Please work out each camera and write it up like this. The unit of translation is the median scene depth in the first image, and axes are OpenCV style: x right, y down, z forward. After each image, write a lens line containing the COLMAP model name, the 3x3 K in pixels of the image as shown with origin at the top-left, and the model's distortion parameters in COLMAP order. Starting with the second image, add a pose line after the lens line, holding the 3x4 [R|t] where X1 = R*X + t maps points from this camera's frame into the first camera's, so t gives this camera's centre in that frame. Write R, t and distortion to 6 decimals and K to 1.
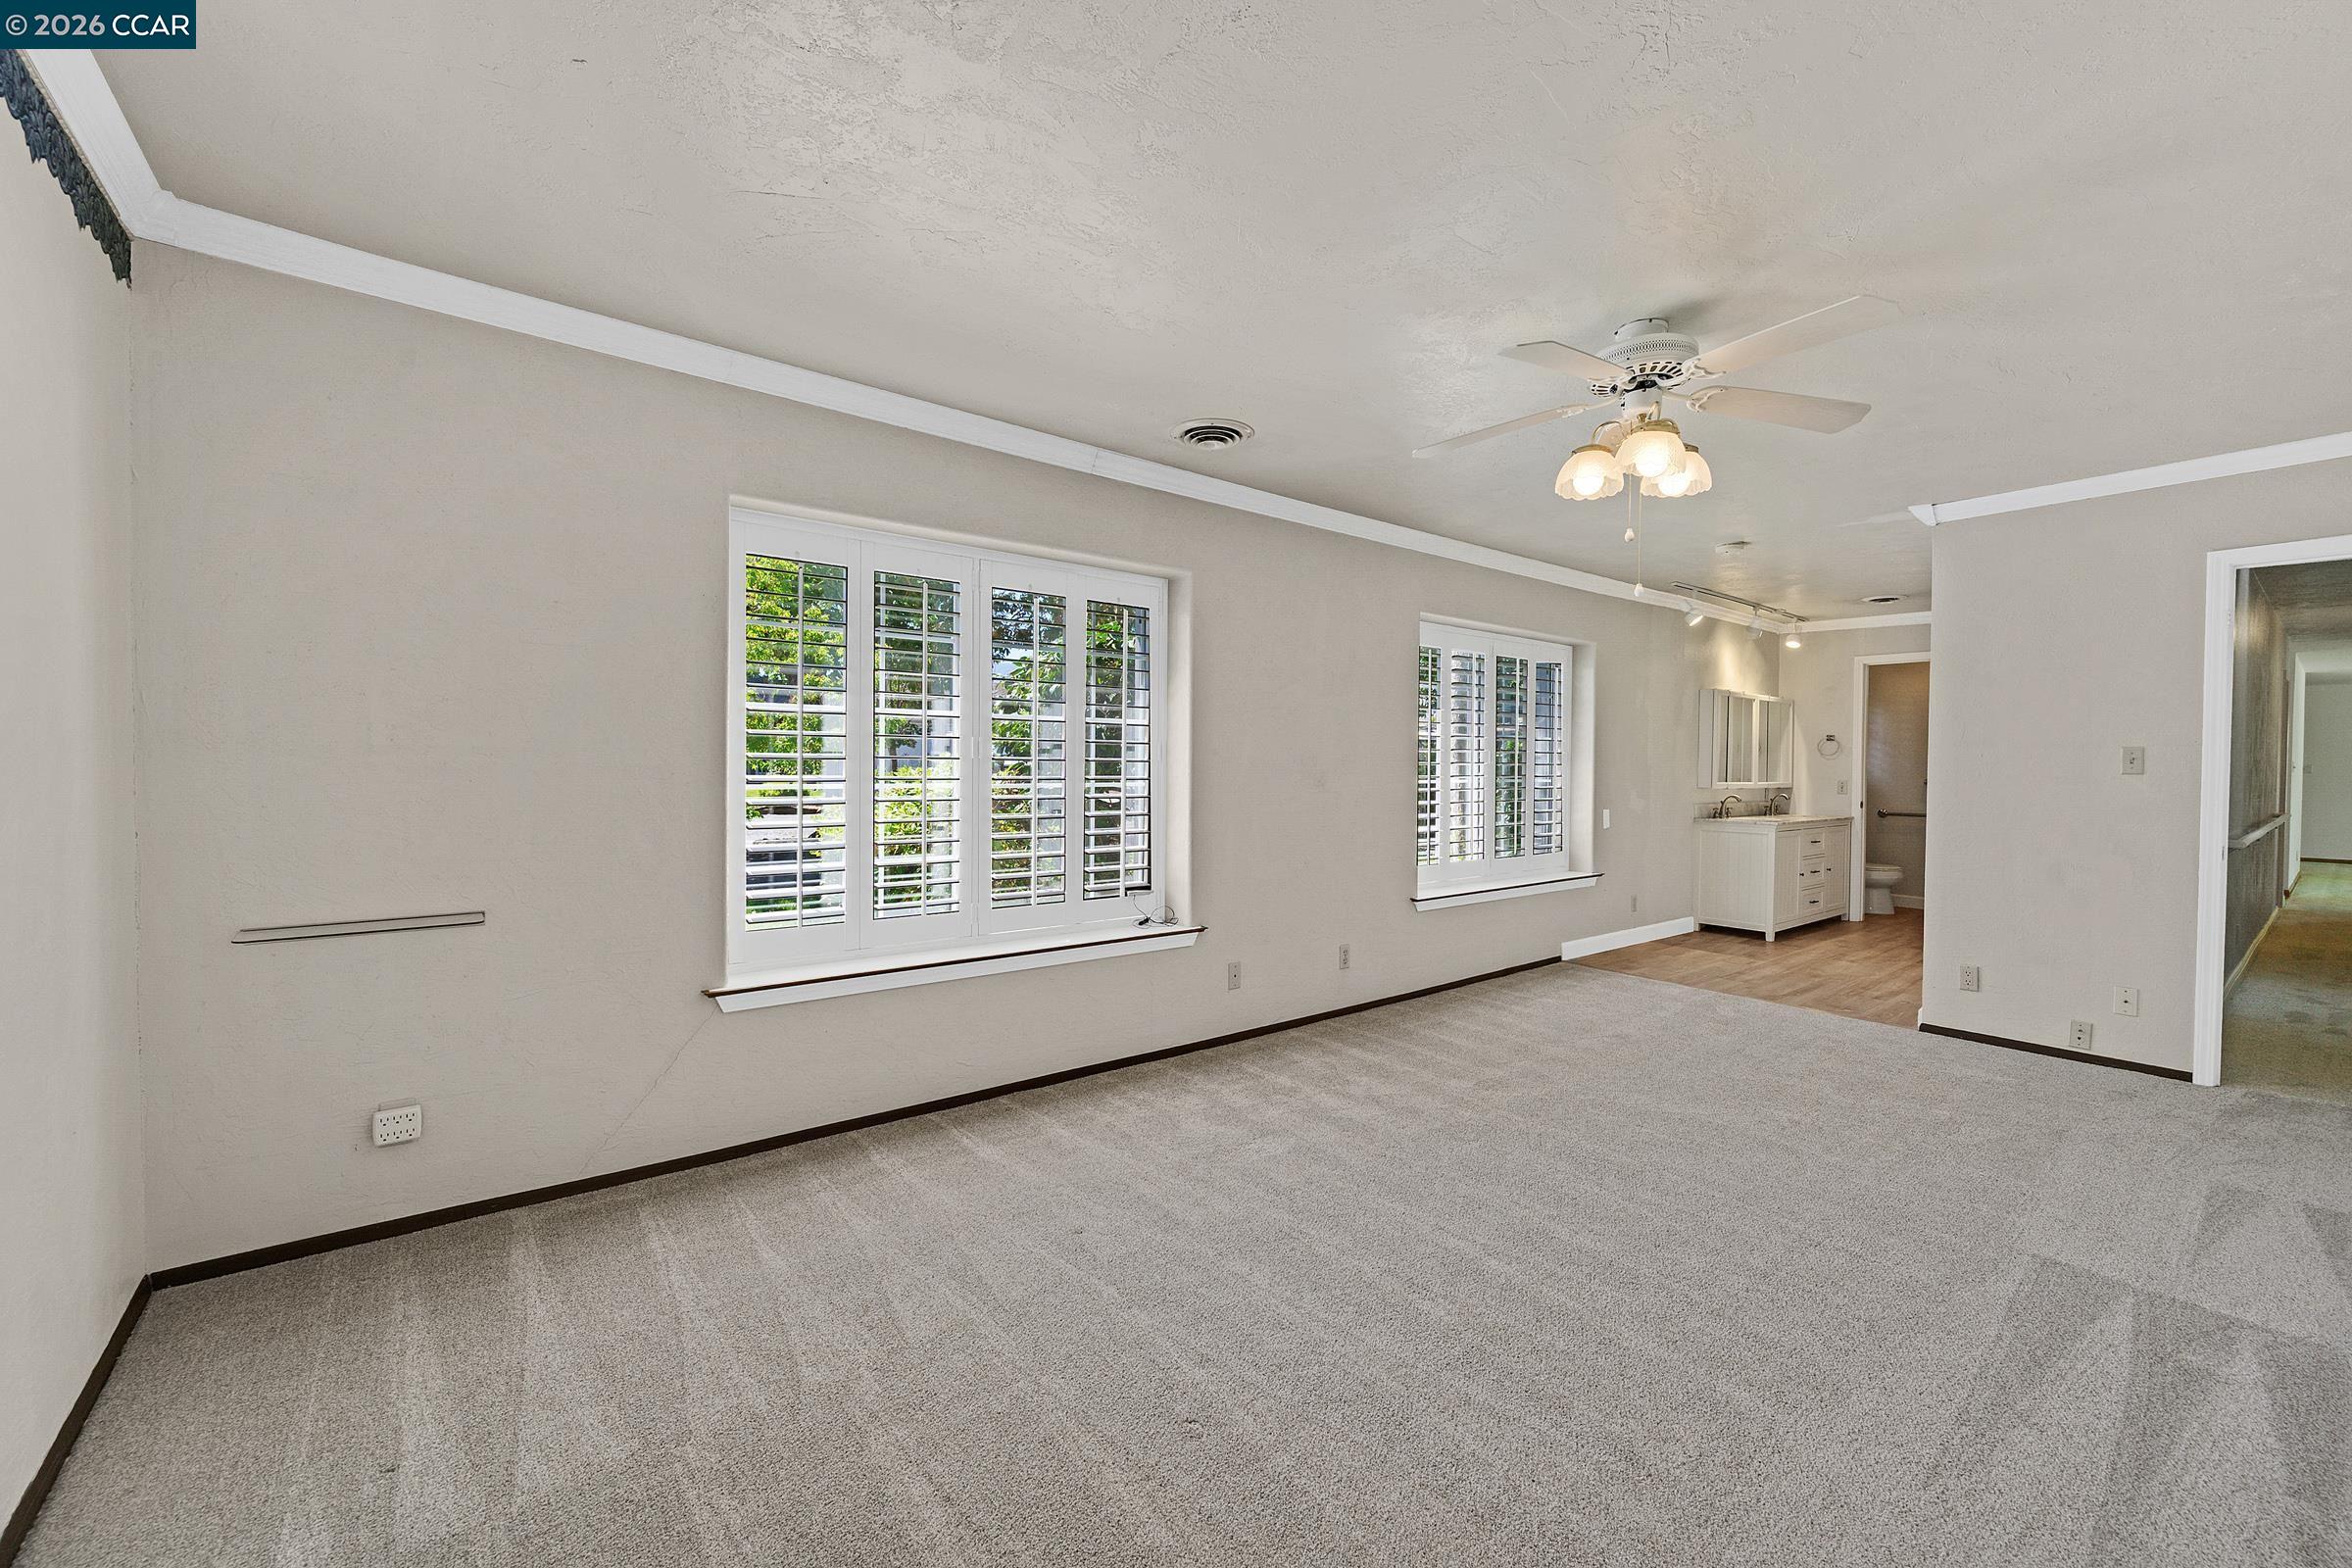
lens RADIAL K [[938.8, 0, 1175.0], [0, 938.8, 773.9], [0, 0, 1]] dist [-0.000067, 0.000118]
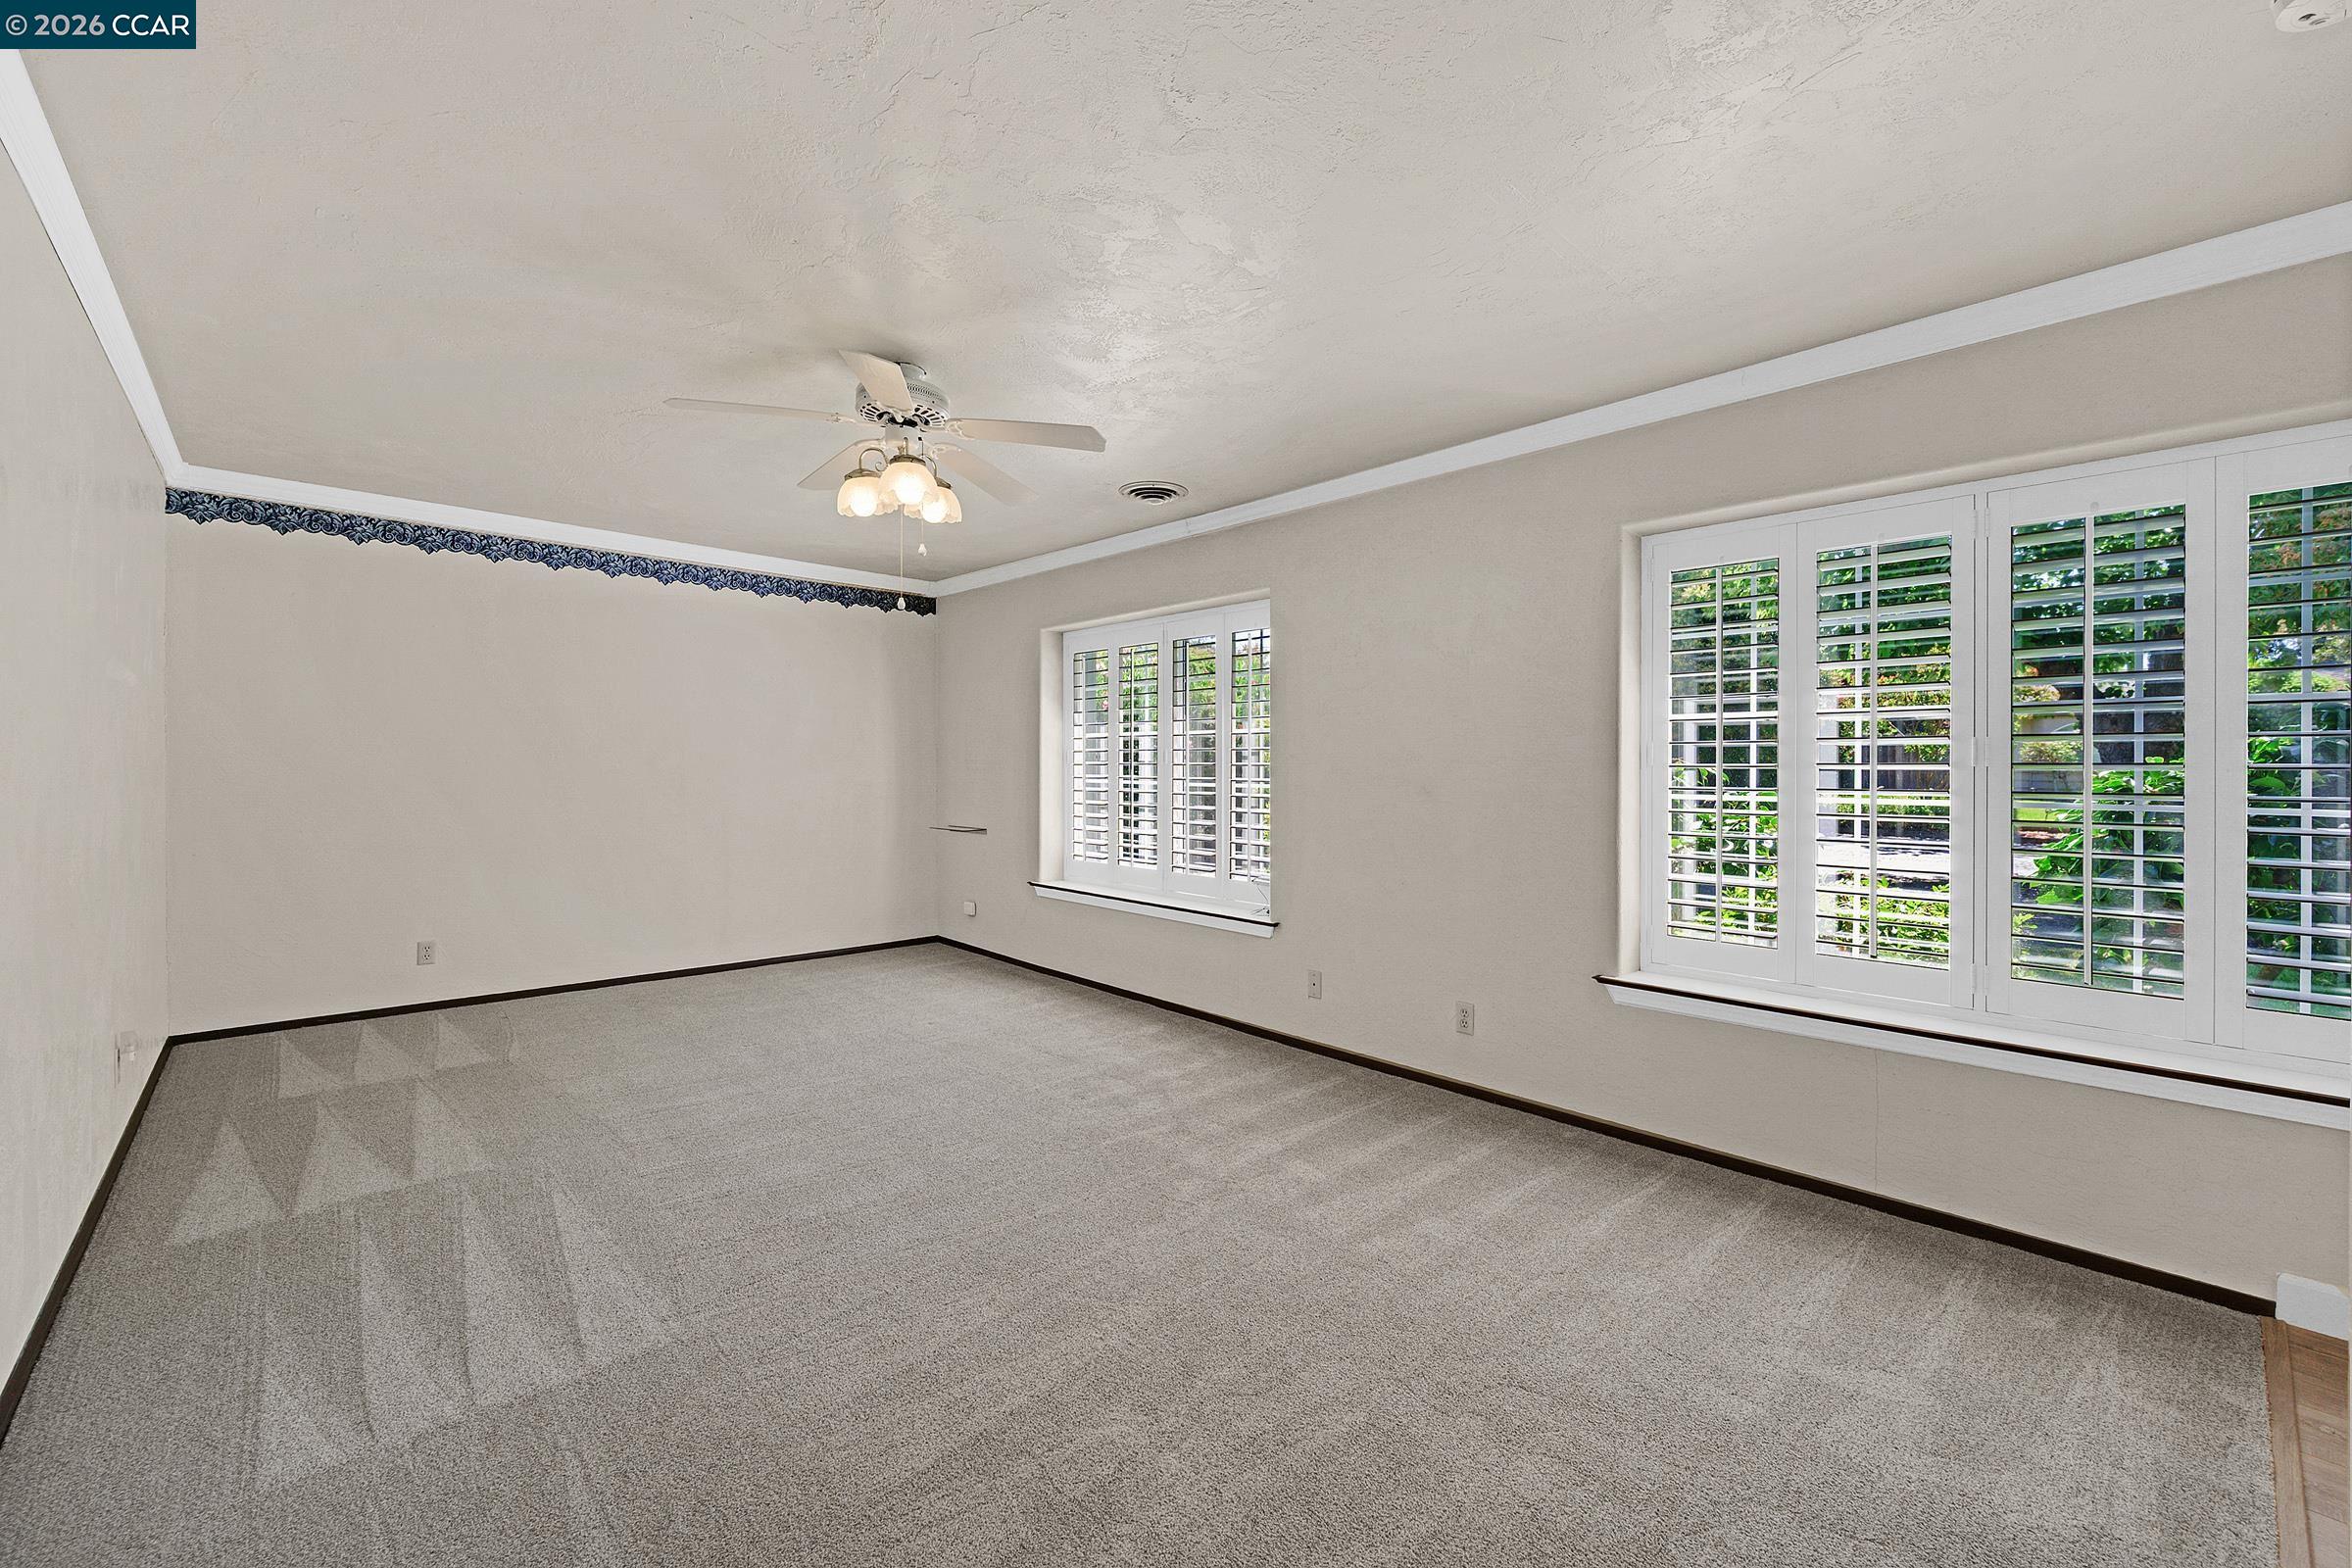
lens RADIAL K [[879.0, 0, 1180.2], [0, 879.0, 761.1], [0, 0, 1]] dist [0.000563, 0.000093]
pose [[0.121679, -0.012288, -0.992493, 0.965390], [-0.016409, 0.999762, -0.014390, -0.001587], [0.992434, 0.018037, 0.121448, 0.751053]]
